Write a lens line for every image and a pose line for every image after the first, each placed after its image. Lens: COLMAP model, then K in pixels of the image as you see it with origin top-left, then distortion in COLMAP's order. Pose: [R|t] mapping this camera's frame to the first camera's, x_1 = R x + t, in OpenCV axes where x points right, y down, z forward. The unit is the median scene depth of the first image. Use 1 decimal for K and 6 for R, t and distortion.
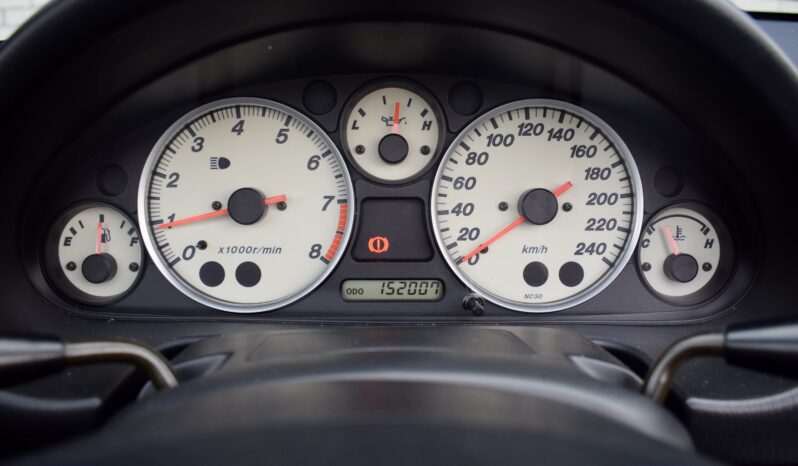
lens RADIAL K [[686.0, 0, 399.2], [0, 686.0, 234.1], [0, 0, 1]] dist [-0.085860, -0.003827]
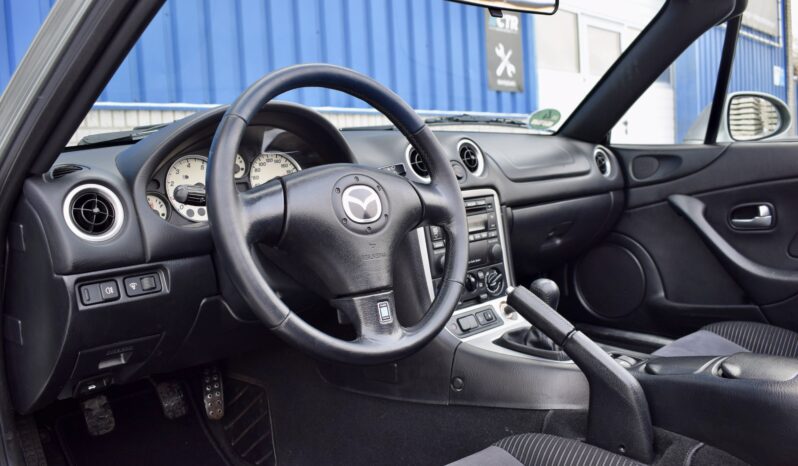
lens RADIAL K [[686.0, 0, 401.8], [0, 686.0, 236.5], [0, 0, 1]] dist [-0.085860, -0.003827]
pose [[0.727942, -0.134458, 0.672326, -1.622150], [0.280761, 0.953057, -0.113385, 0.756033], [-0.625519, 0.271301, 0.731520, -1.729451]]
